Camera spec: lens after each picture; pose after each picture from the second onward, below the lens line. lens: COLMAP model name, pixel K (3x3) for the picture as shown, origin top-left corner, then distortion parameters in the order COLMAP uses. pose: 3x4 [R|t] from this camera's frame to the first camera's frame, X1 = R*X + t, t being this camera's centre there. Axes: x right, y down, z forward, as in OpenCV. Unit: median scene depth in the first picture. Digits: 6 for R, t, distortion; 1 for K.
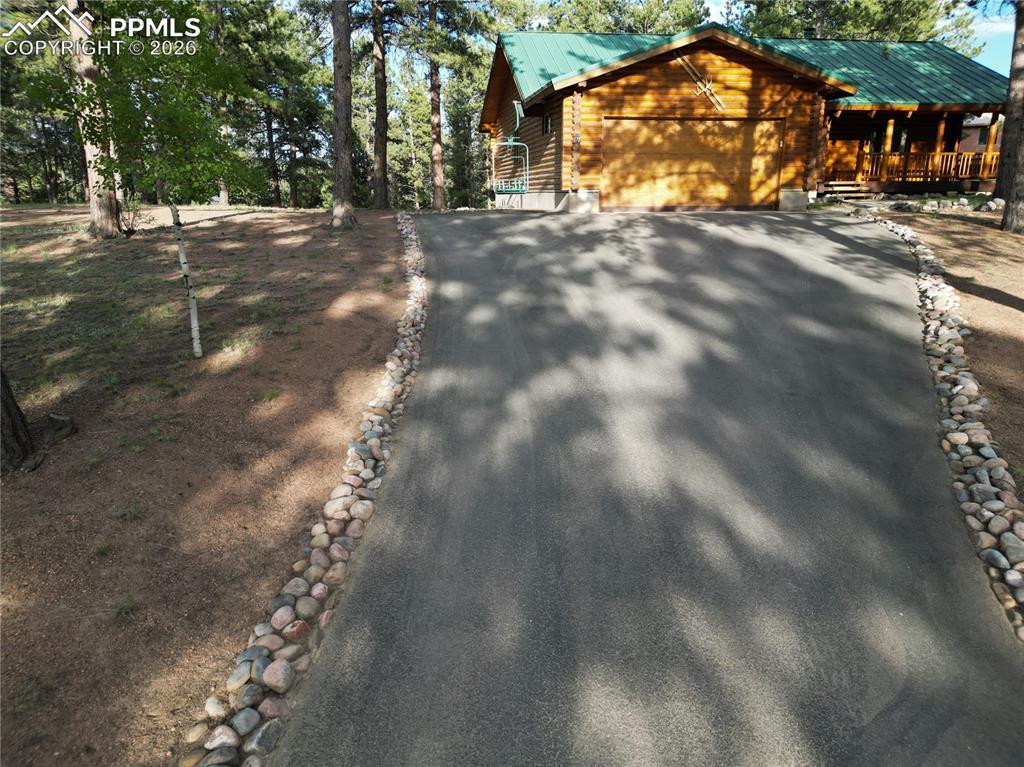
lens RADIAL K [[721.5, 0, 512.0], [0, 721.5, 383.5], [0, 0, 1]] dist [0.073346, -0.086528]
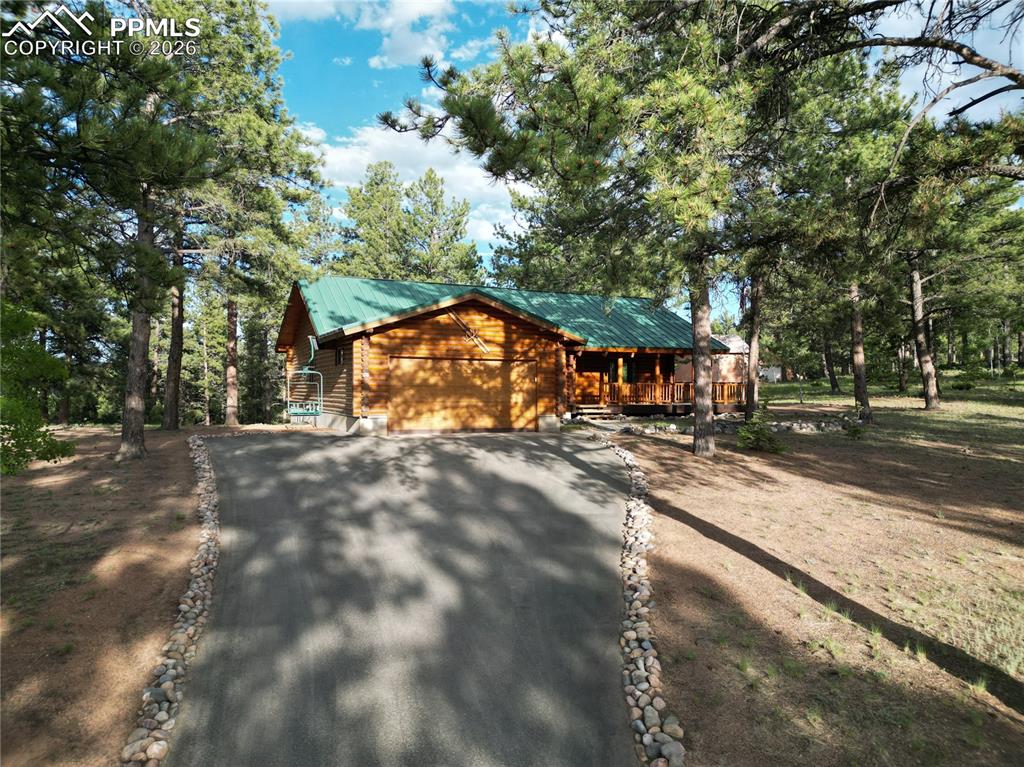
lens RADIAL K [[721.5, 0, 512.0], [0, 721.5, 383.5], [0, 0, 1]] dist [0.073346, -0.086528]
pose [[0.963581, 0.003934, 0.267388, 0.008113], [0.067048, 0.964400, -0.255807, -0.018300], [-0.258875, 0.264418, 0.929014, -0.133929]]
